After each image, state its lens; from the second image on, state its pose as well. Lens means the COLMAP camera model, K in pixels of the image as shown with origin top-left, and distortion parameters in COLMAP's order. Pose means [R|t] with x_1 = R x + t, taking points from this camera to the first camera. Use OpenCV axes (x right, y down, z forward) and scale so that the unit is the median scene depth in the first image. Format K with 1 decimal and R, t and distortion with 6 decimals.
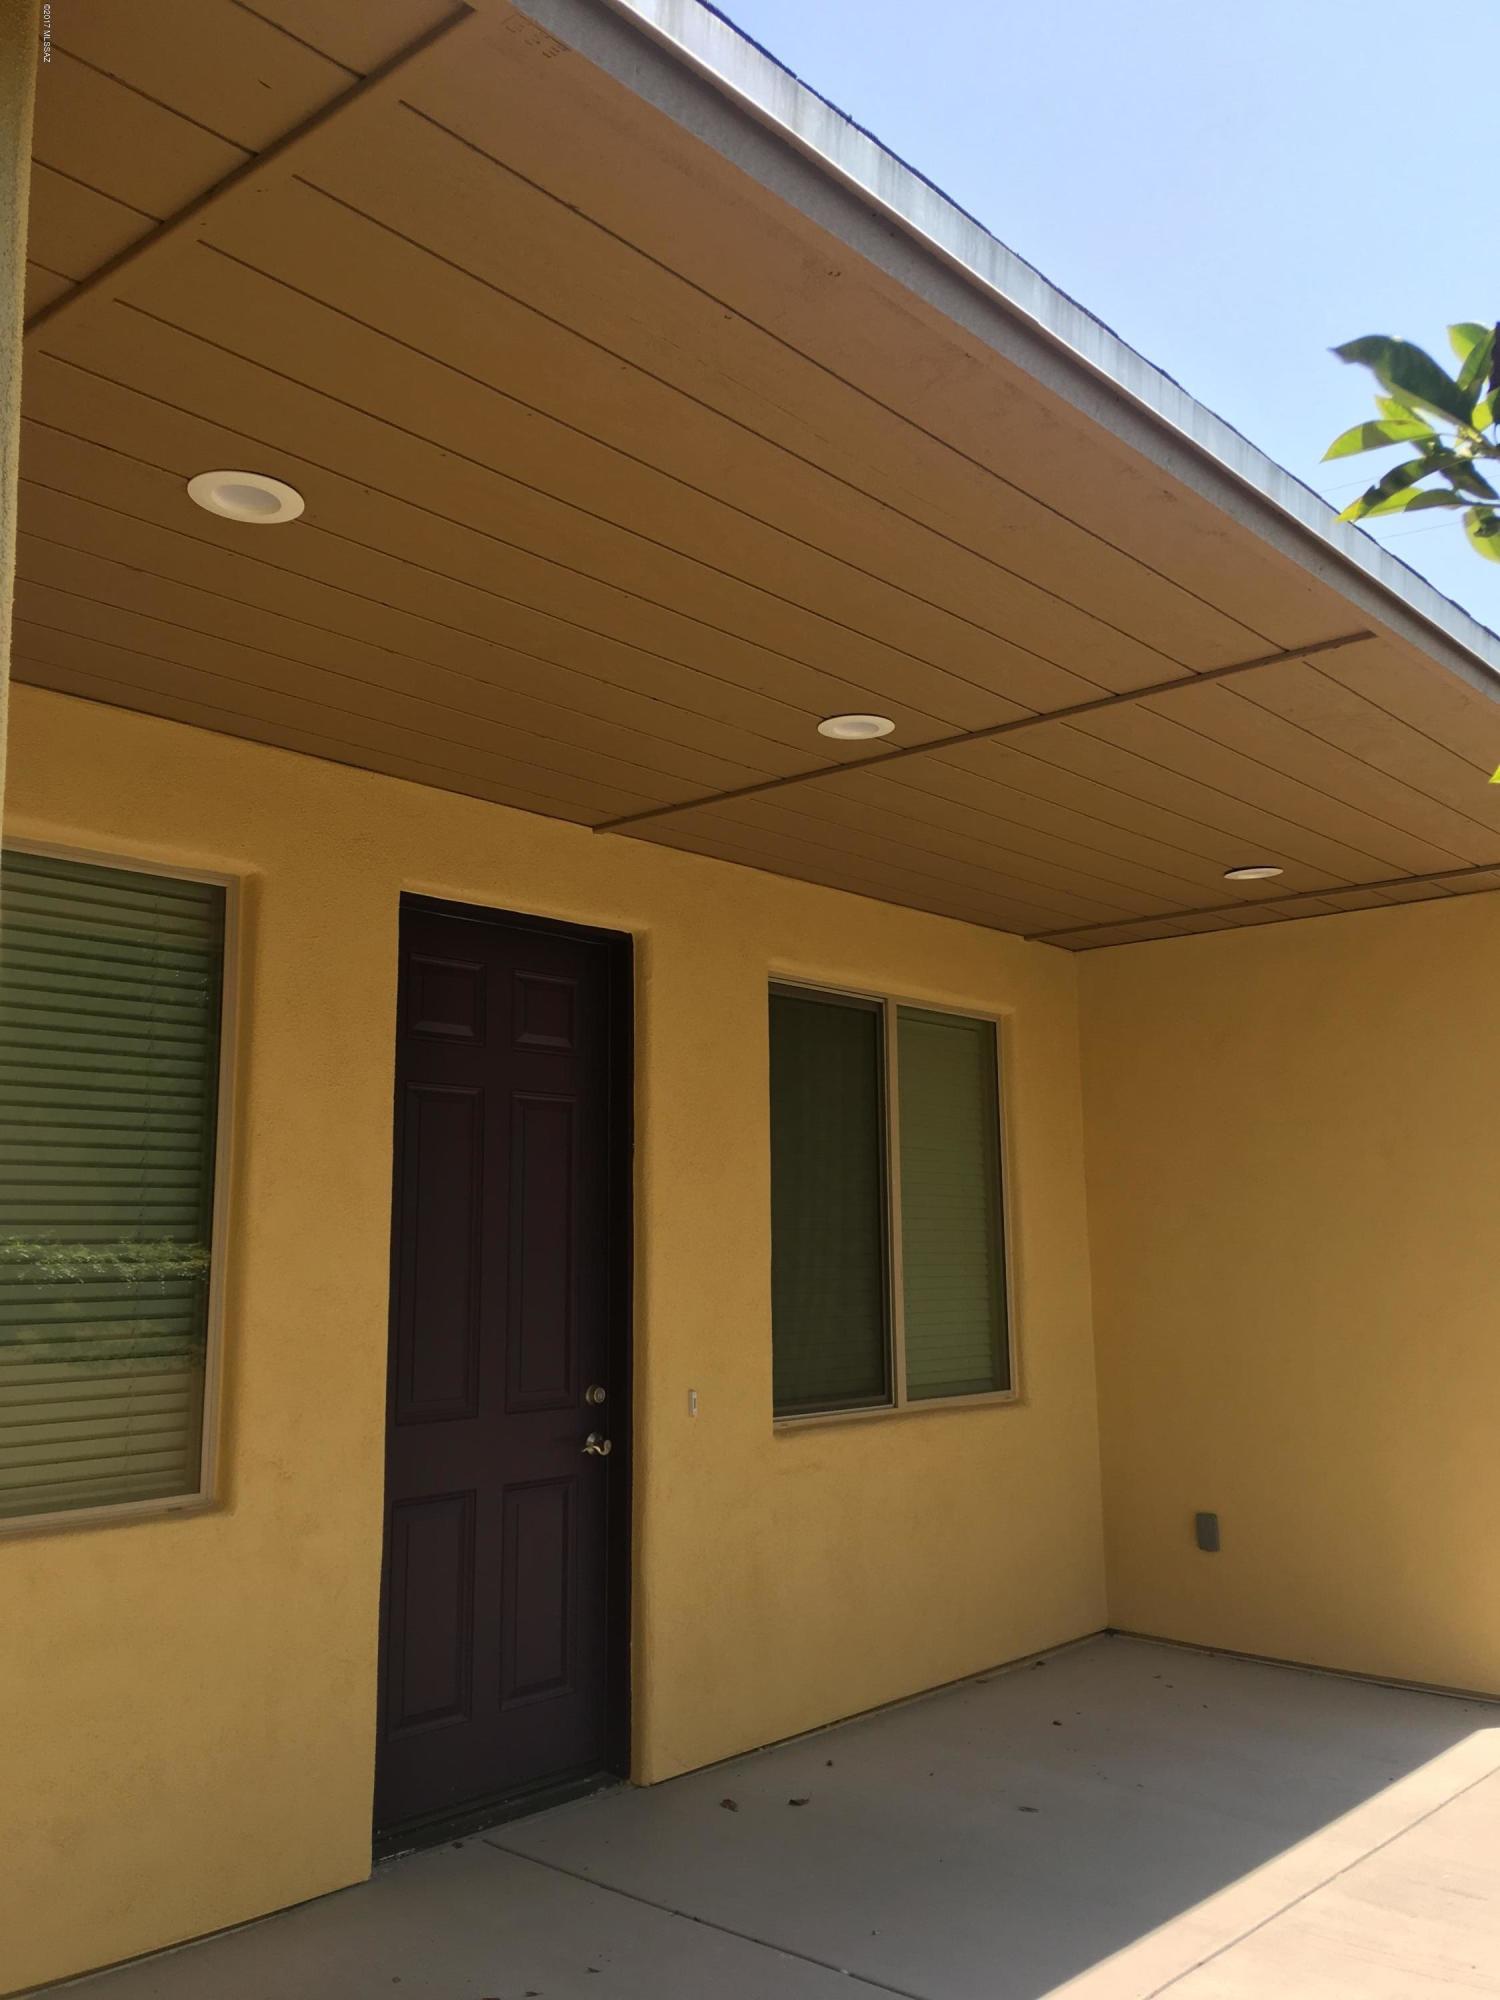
lens RADIAL K [[1697.4, 0, 750.0], [0, 1697.4, 1000.0], [0, 0, 1]] dist [0.090152, -0.077191]
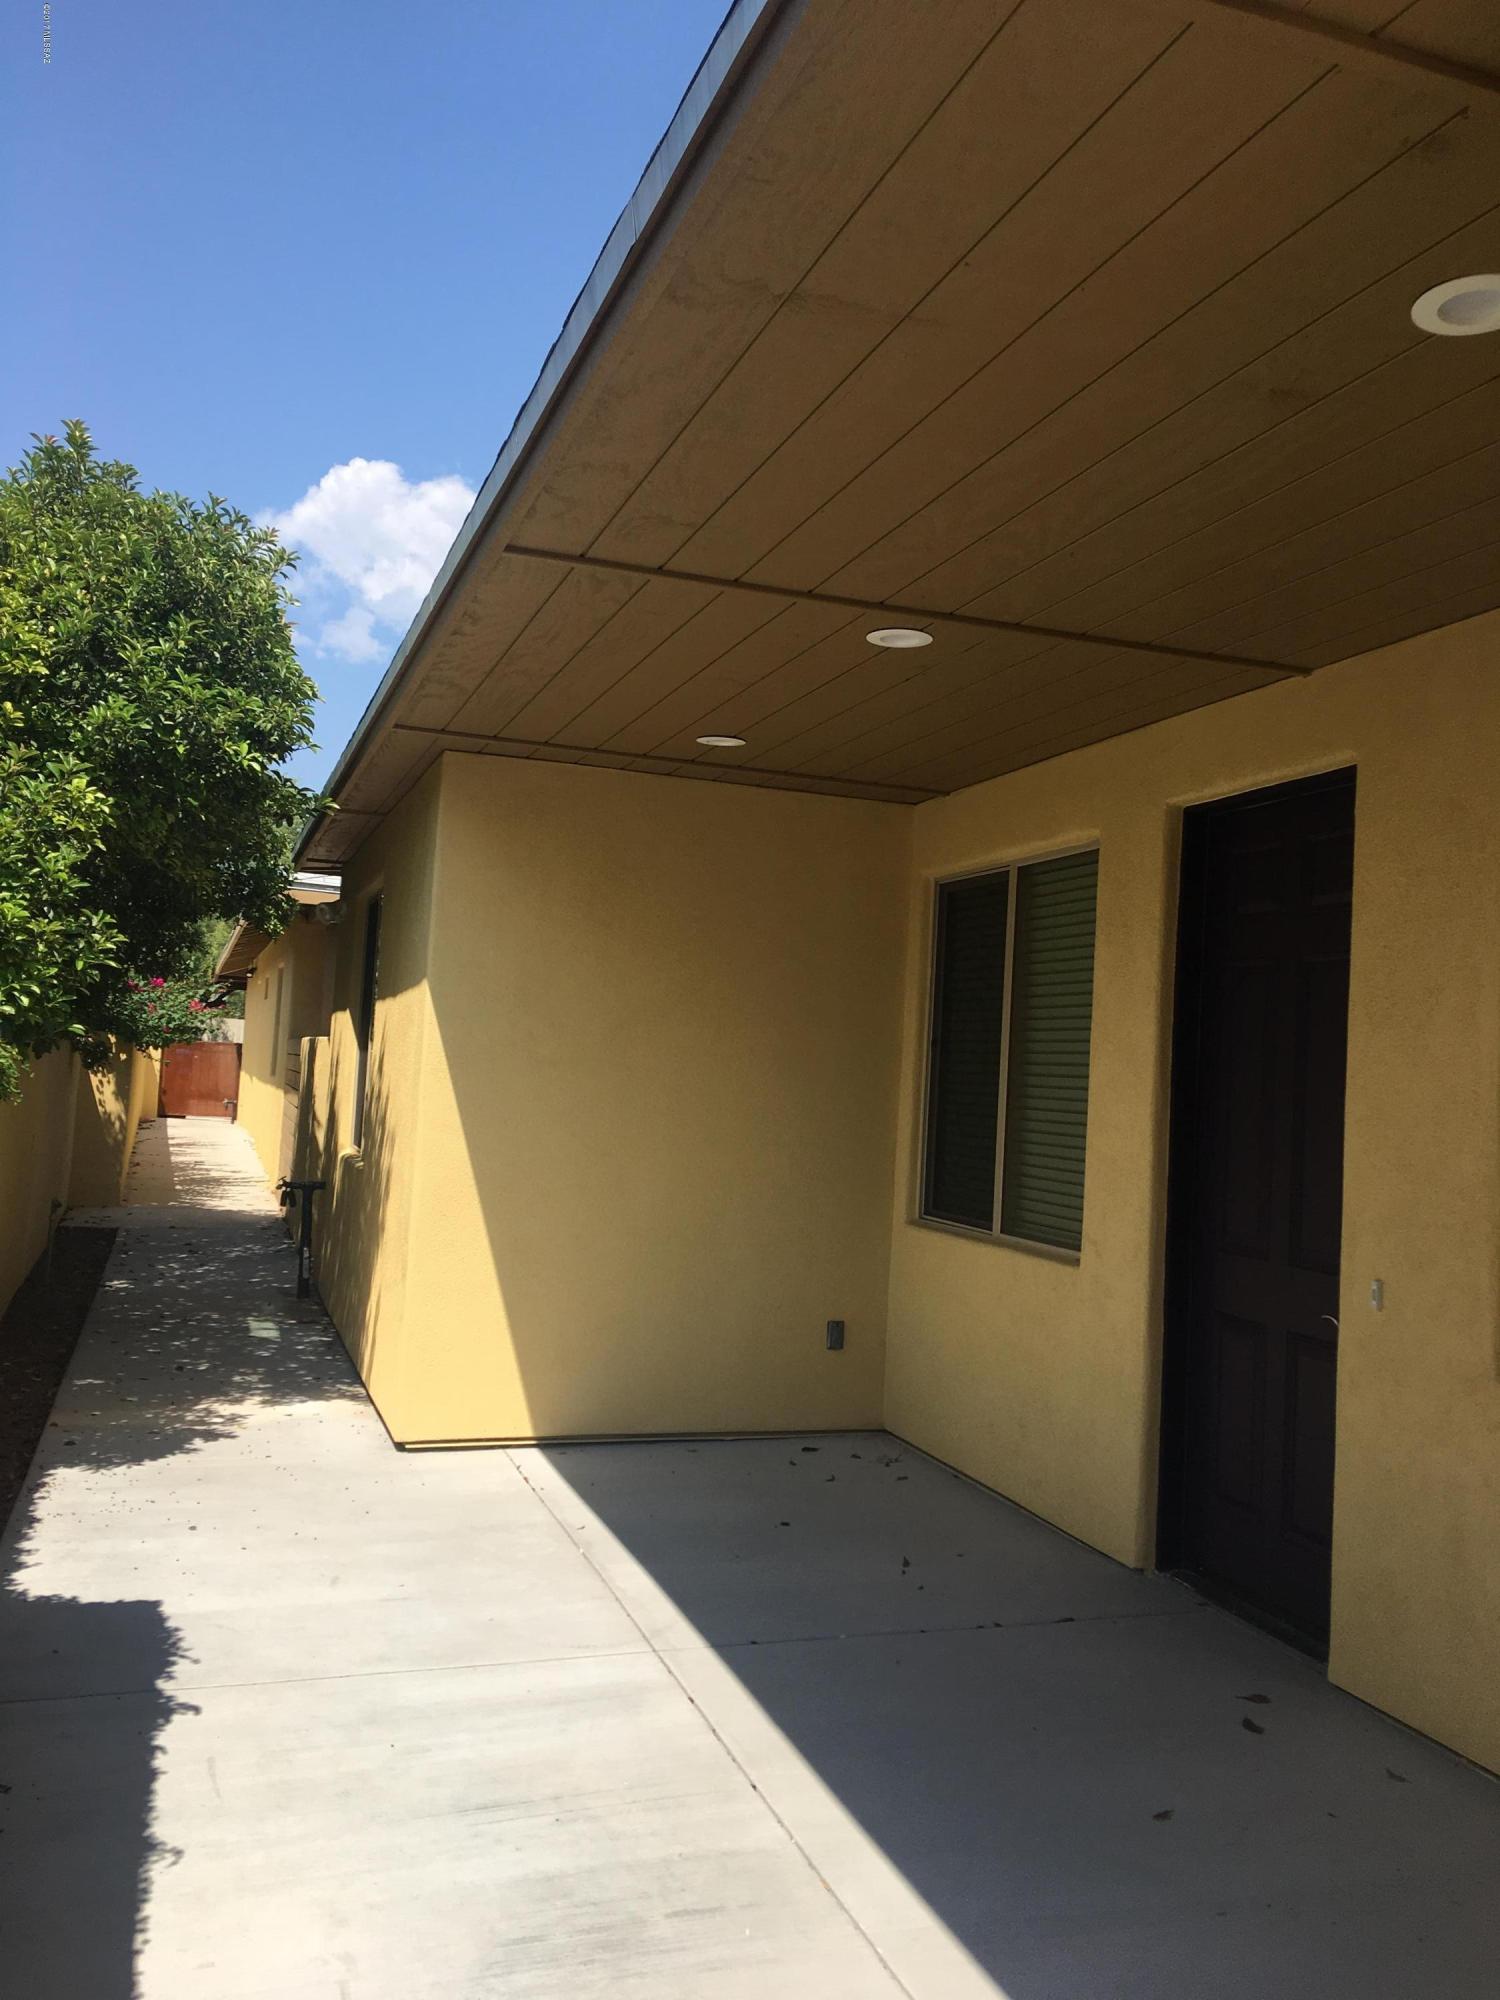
lens RADIAL K [[1697.4, 0, 750.0], [0, 1697.4, 1000.0], [0, 0, 1]] dist [0.090152, -0.077191]
pose [[-0.508027, -0.061377, -0.859152, 1.040575], [0.074009, 0.990659, -0.114534, 0.198184], [0.858156, -0.121771, -0.498738, 1.399801]]
